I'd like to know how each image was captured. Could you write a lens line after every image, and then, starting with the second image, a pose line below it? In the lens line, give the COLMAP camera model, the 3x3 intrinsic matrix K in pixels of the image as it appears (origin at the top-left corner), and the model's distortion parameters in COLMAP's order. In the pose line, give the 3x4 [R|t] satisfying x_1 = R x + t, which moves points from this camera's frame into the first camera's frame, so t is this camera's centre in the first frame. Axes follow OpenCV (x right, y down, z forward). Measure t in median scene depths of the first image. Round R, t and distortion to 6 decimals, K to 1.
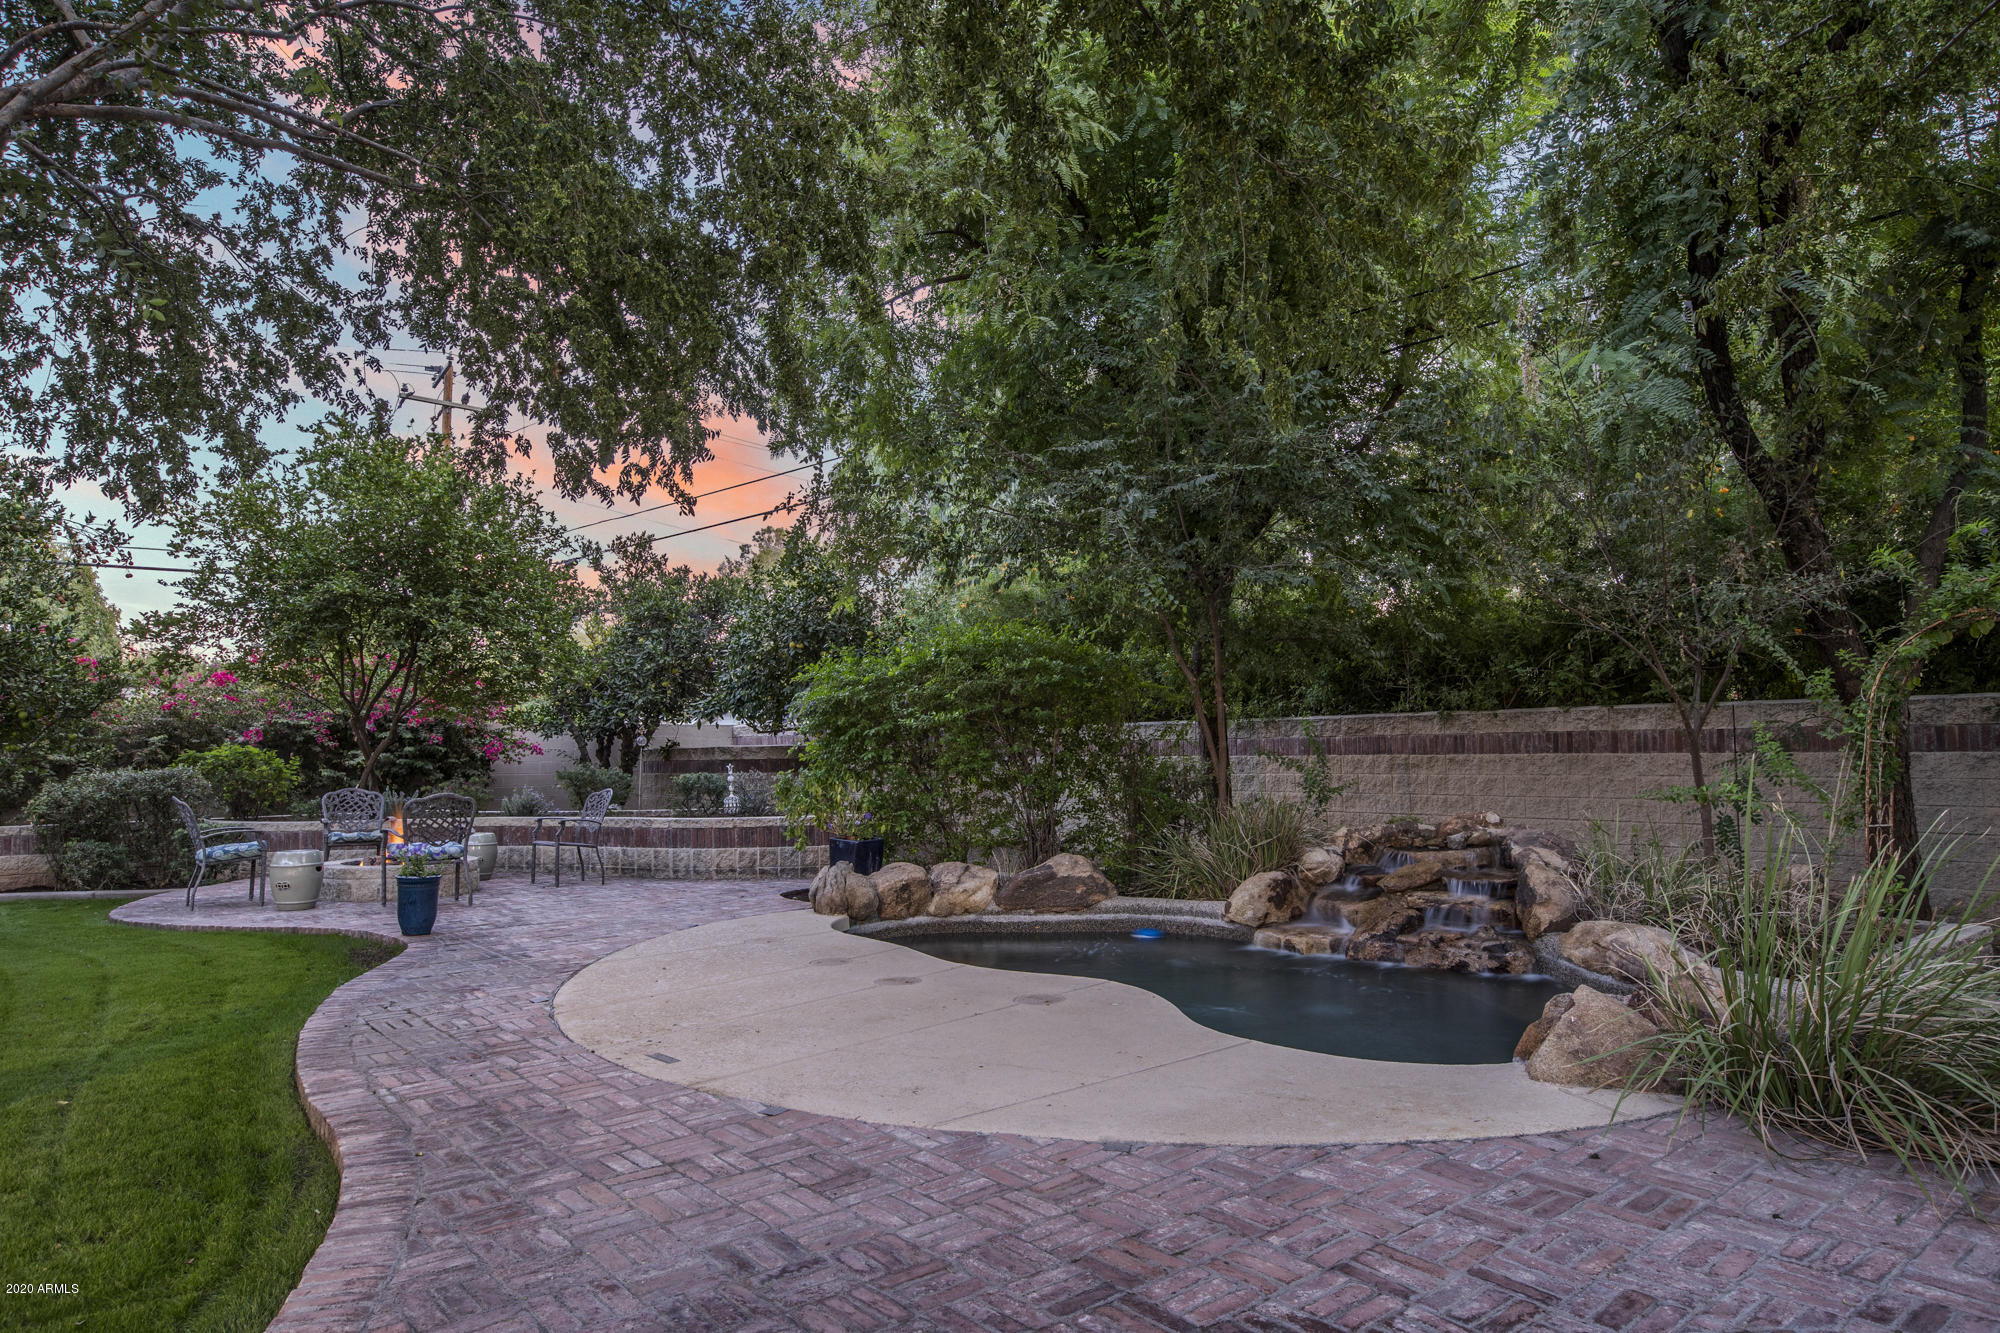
lens RADIAL K [[1276.7, 0, 1000.0], [0, 1276.7, 666.5], [0, 0, 1]] dist [-0.000049, 0.002984]
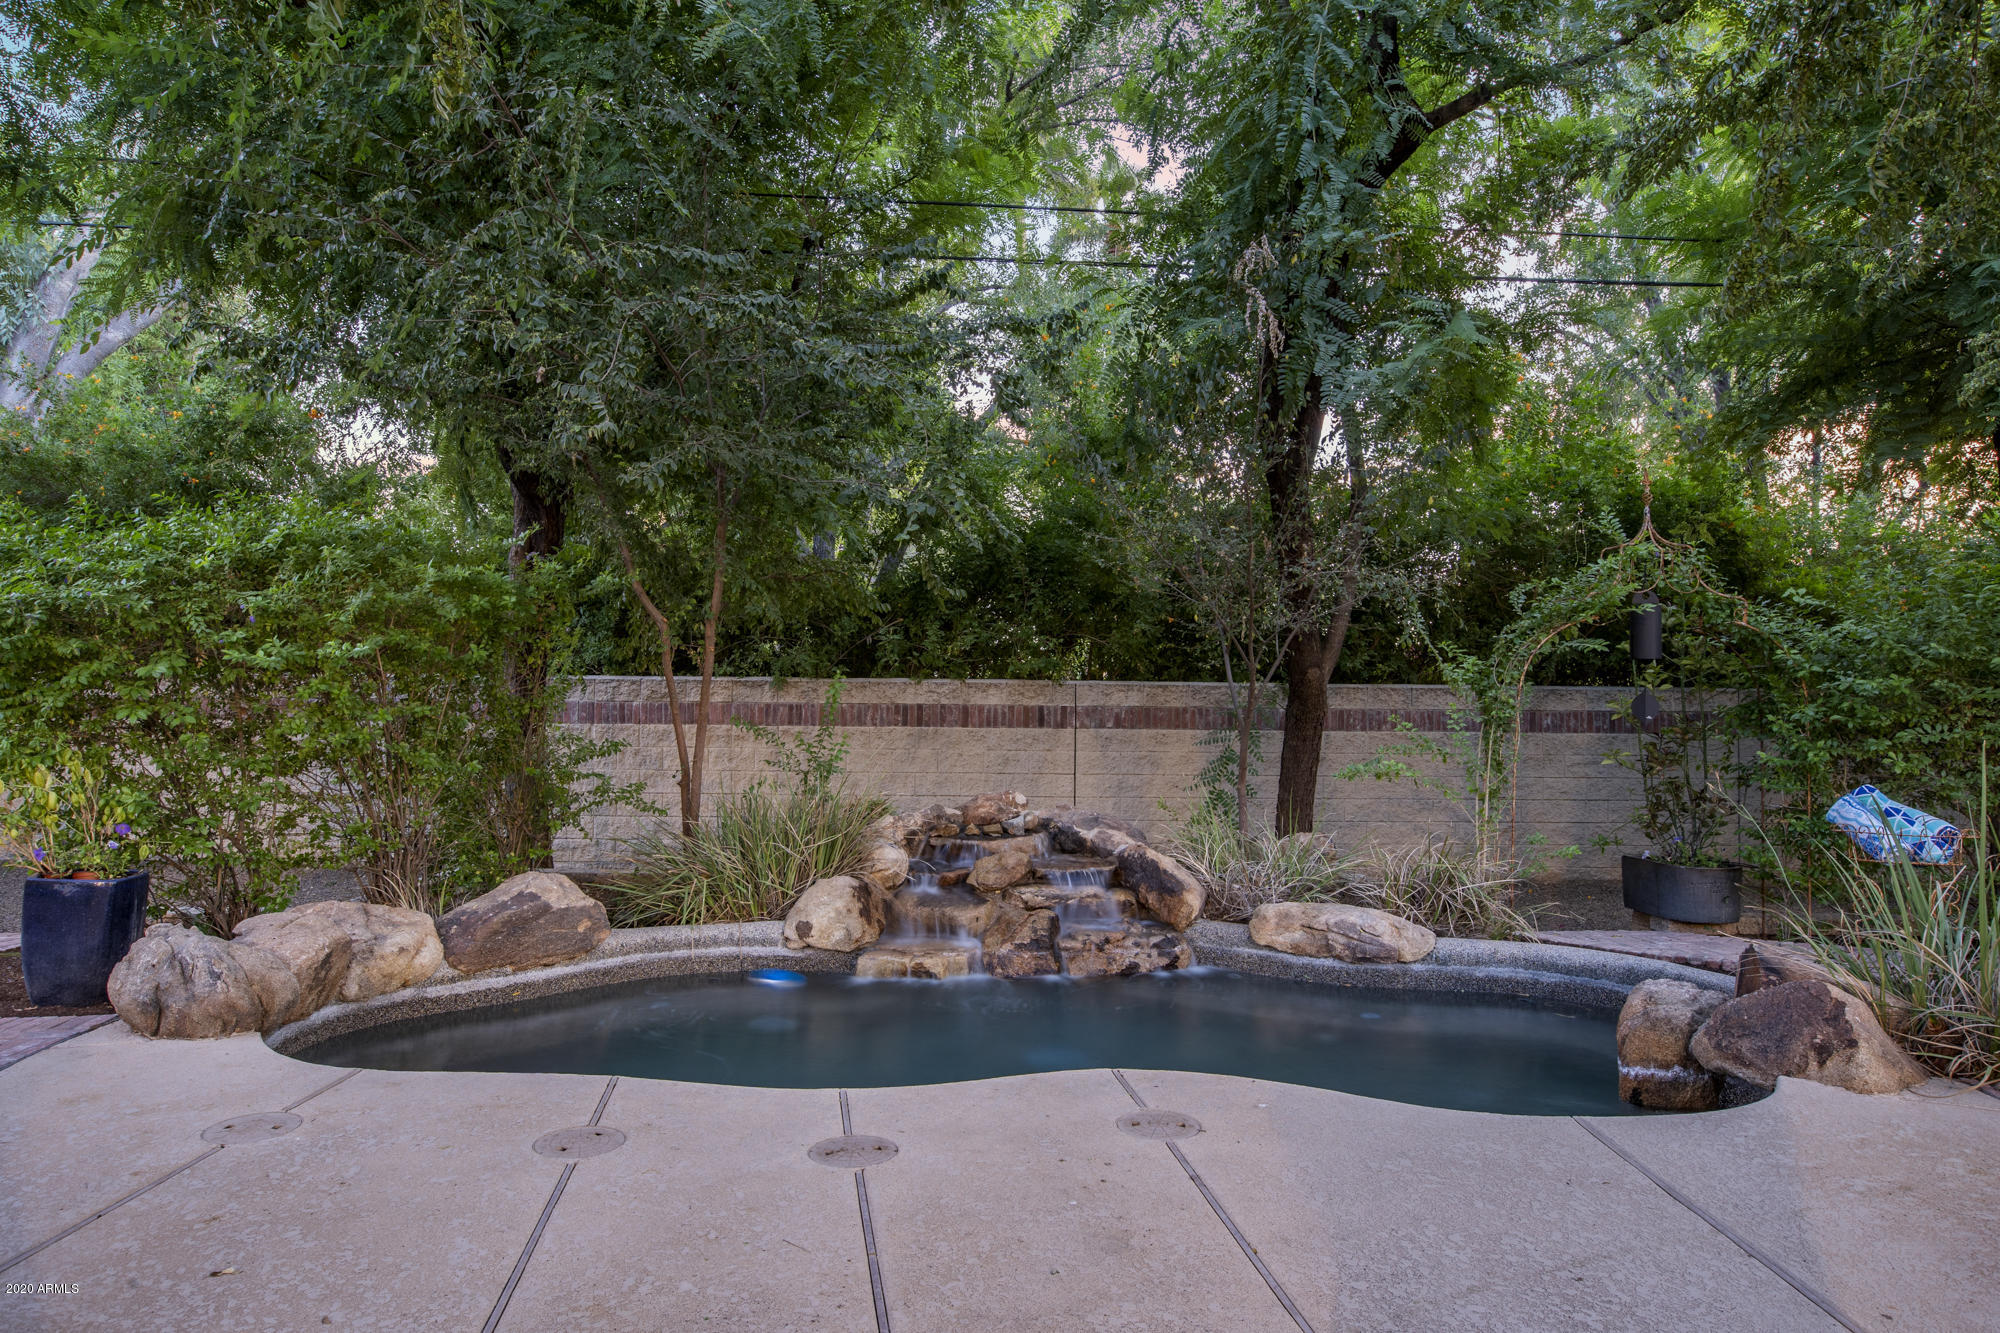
lens RADIAL K [[1276.7, 0, 1000.0], [0, 1276.7, 666.5], [0, 0, 1]] dist [-0.000049, 0.002984]
pose [[0.626618, 0.048276, 0.777830, -0.320879], [-0.067614, 0.997684, -0.007451, 0.031171], [-0.776388, -0.047923, 0.628431, 0.424579]]
